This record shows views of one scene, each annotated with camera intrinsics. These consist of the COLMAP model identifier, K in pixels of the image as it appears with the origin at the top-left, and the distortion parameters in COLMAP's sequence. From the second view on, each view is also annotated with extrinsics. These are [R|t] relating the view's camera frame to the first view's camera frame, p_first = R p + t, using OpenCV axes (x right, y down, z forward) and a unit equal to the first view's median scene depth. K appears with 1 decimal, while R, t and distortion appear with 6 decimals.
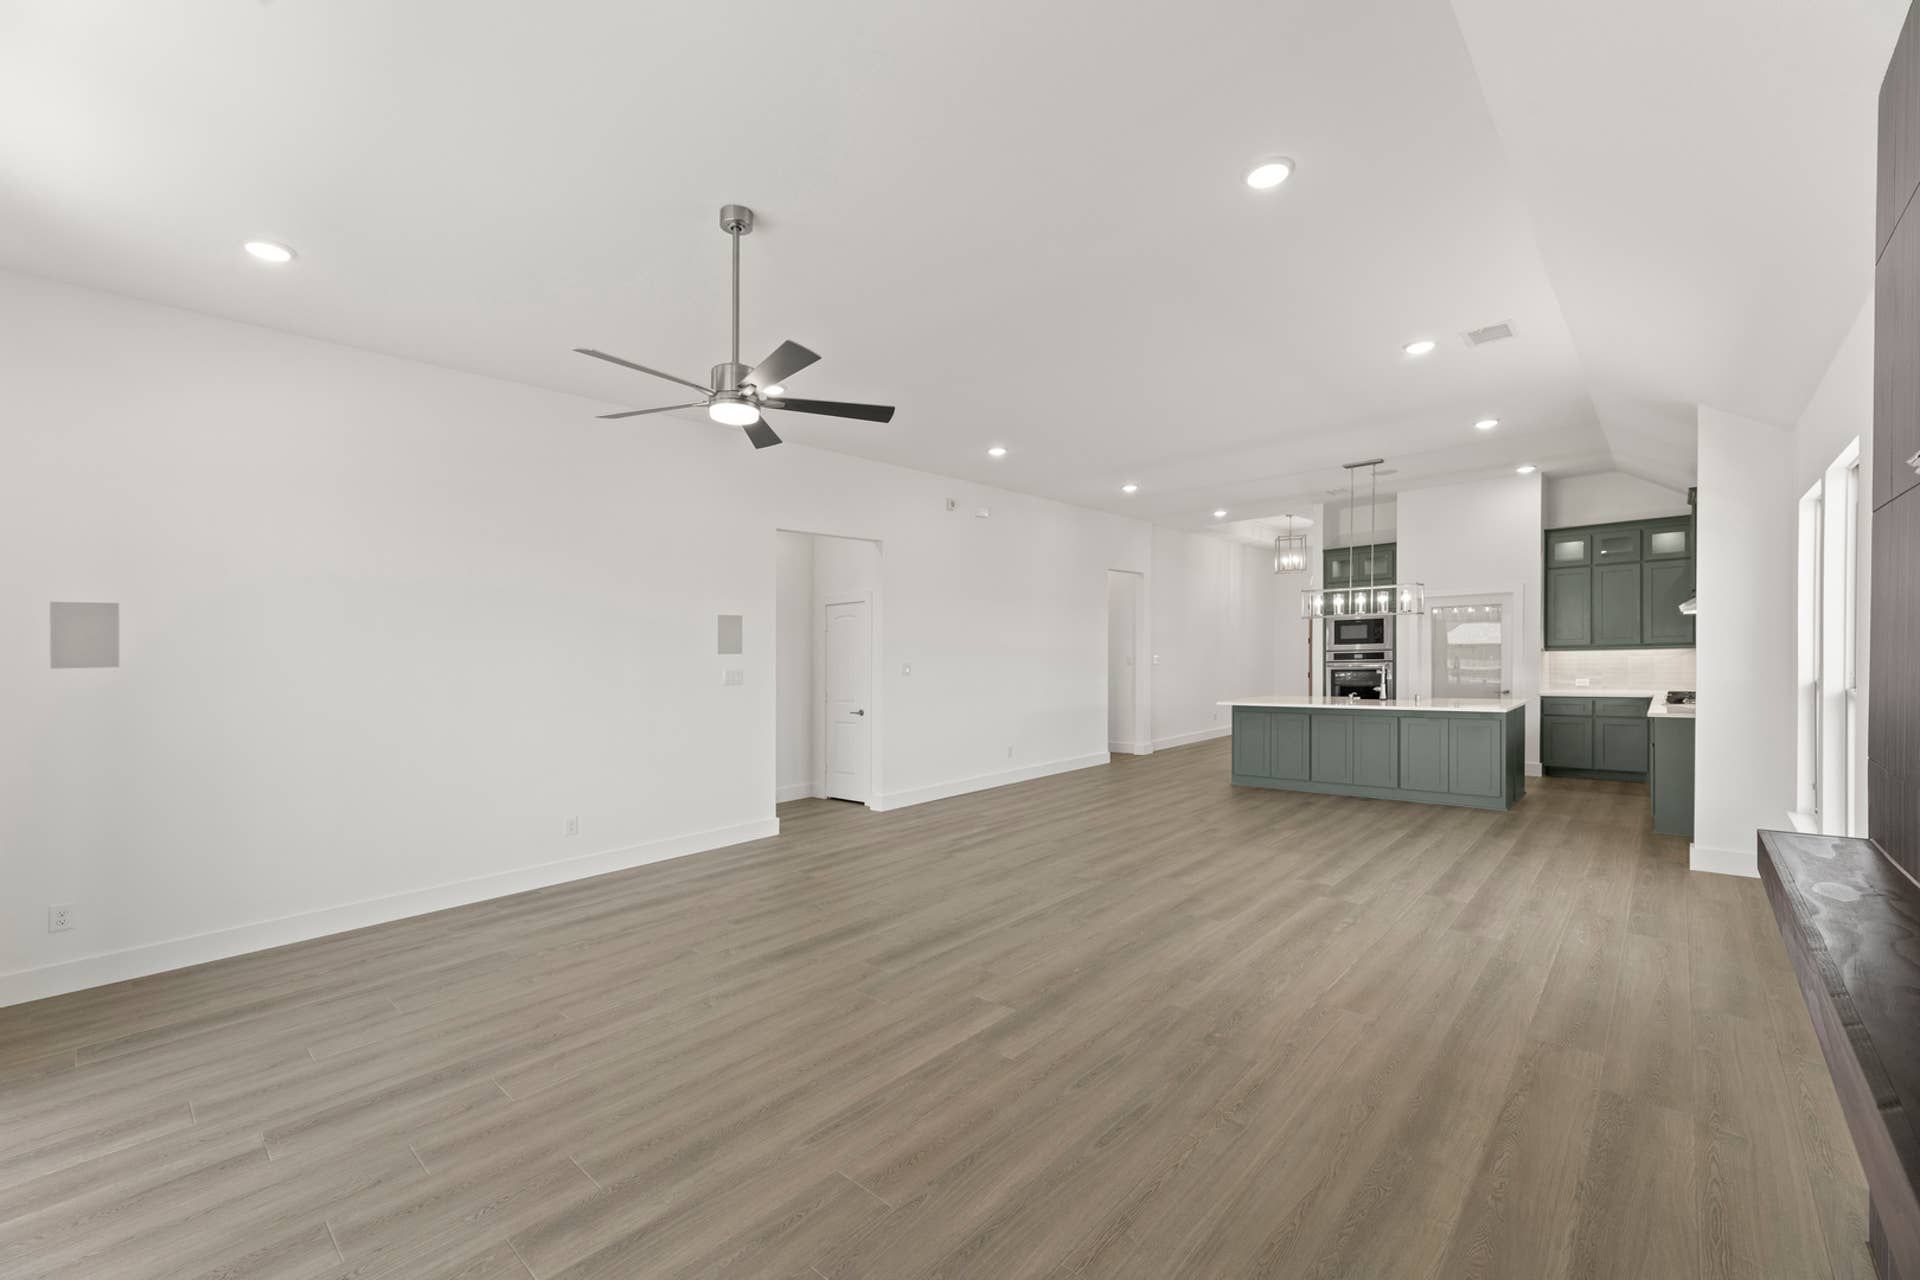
lens RADIAL K [[766.1, 0, 958.9], [0, 766.1, 667.9], [0, 0, 1]] dist [0.002224, 0.000173]
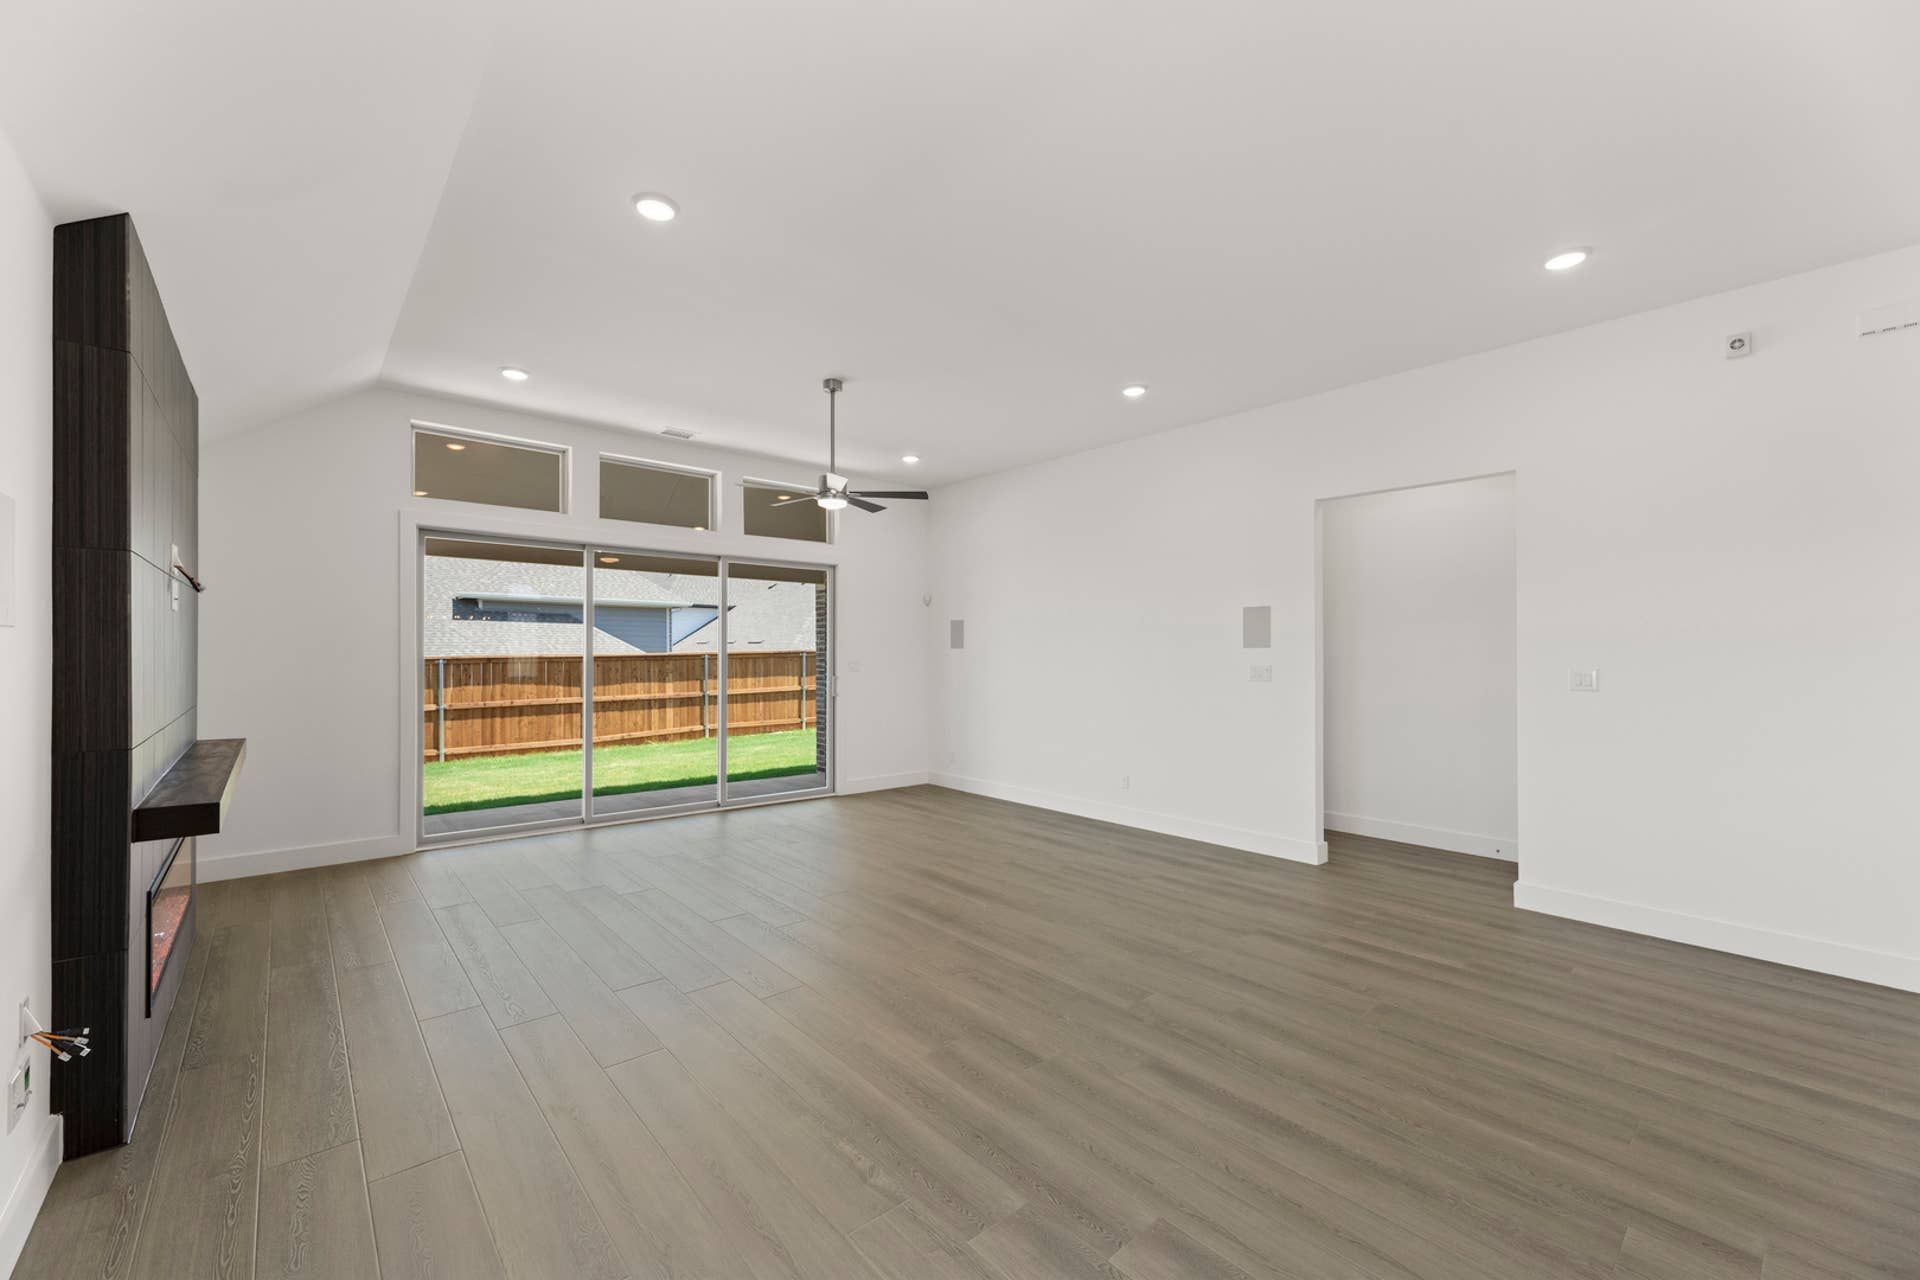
lens RADIAL K [[780.2, 0, 958.7], [0, 780.2, 637.3], [0, 0, 1]] dist [0.001135, 0.000329]
pose [[-0.113827, 0.005567, -0.993485, 0.811653], [-0.015874, 0.999846, 0.007421, -0.038196], [0.993374, 0.016615, -0.113722, 0.870242]]
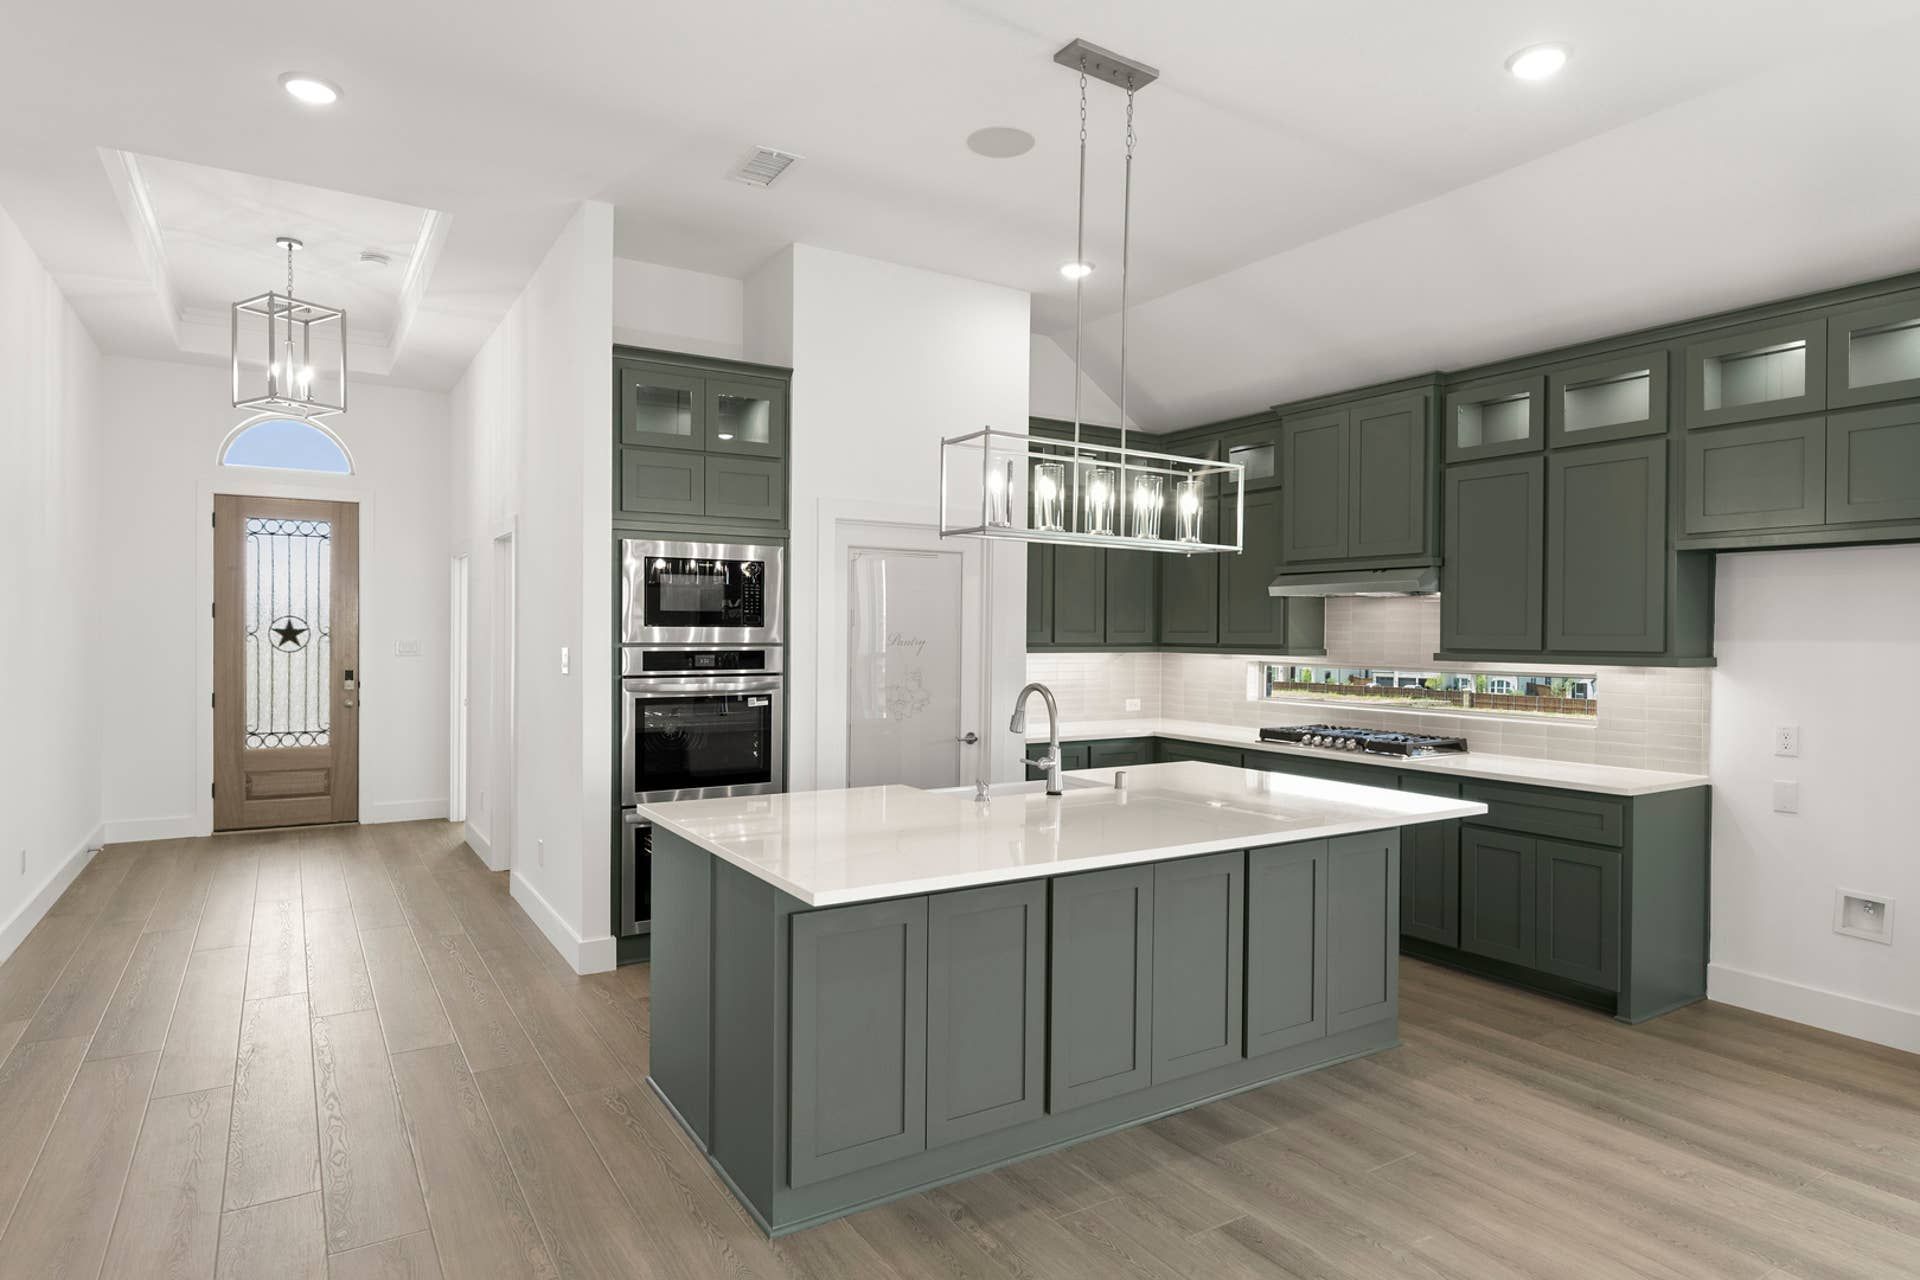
lens RADIAL K [[1085.6, 0, 959.4], [0, 1085.6, 642.6], [0, 0, 1]] dist [0.000020, -0.000476]
pose [[0.261715, 0.013529, 0.965050, 0.101800], [-0.001733, 0.999907, -0.013547, -0.031353], [-0.965144, 0.001873, 0.261714, 1.396548]]
